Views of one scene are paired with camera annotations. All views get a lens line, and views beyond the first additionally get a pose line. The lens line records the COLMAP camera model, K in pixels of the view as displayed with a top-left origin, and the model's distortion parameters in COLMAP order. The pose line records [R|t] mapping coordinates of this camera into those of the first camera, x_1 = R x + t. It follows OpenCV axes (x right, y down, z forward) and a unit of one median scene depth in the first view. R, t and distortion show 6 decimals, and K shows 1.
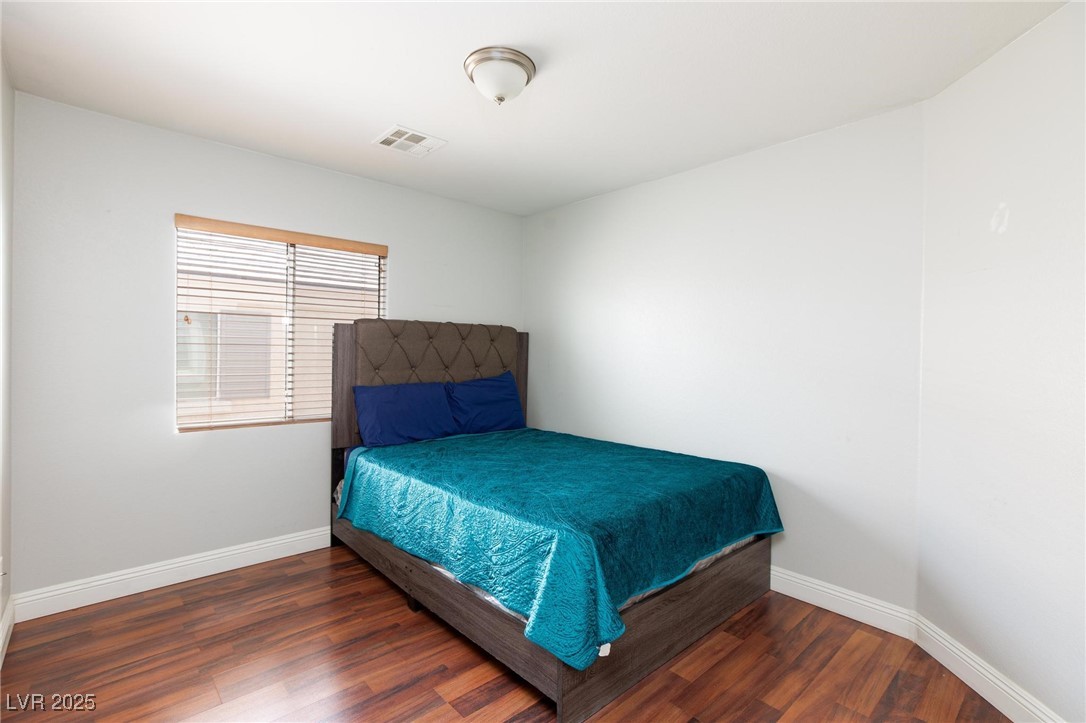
lens RADIAL K [[511.4, 0, 542.9], [0, 511.4, 356.7], [0, 0, 1]] dist [0.000592, 0.000035]
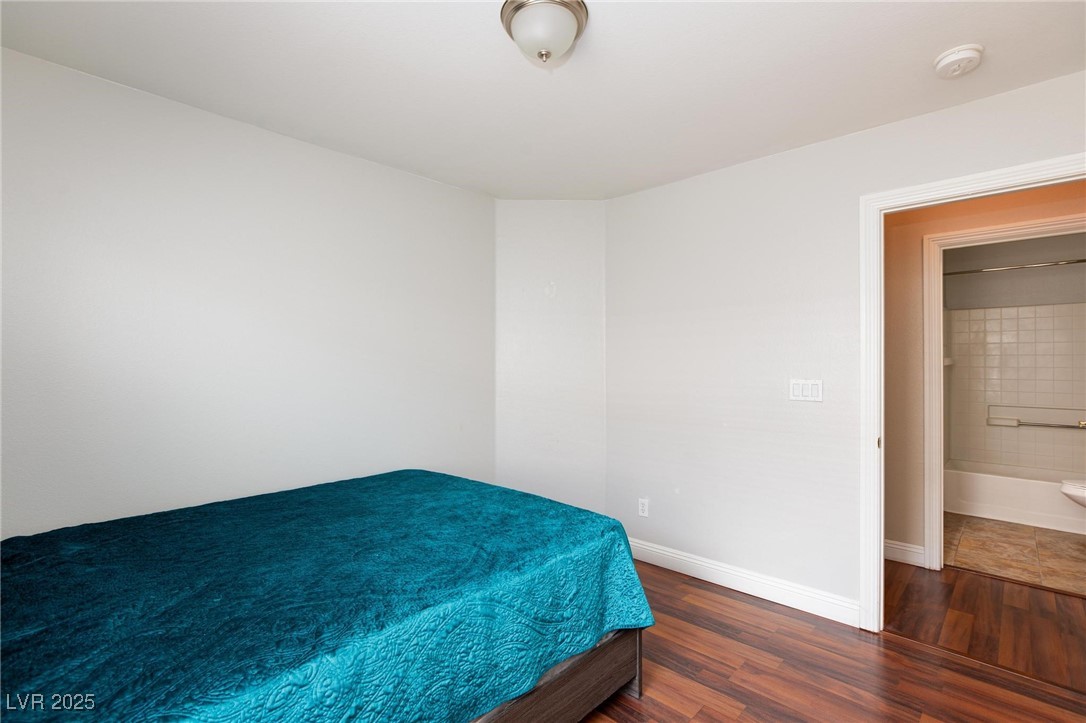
lens RADIAL K [[499.9, 0, 543.0], [0, 499.9, 361.5], [0, 0, 1]] dist [-0.001995, -0.000257]
pose [[-0.058886, -0.012666, 0.998184, -0.880429], [0.005762, 0.999899, 0.013027, -0.026134], [-0.998248, 0.006519, -0.058807, 1.058263]]
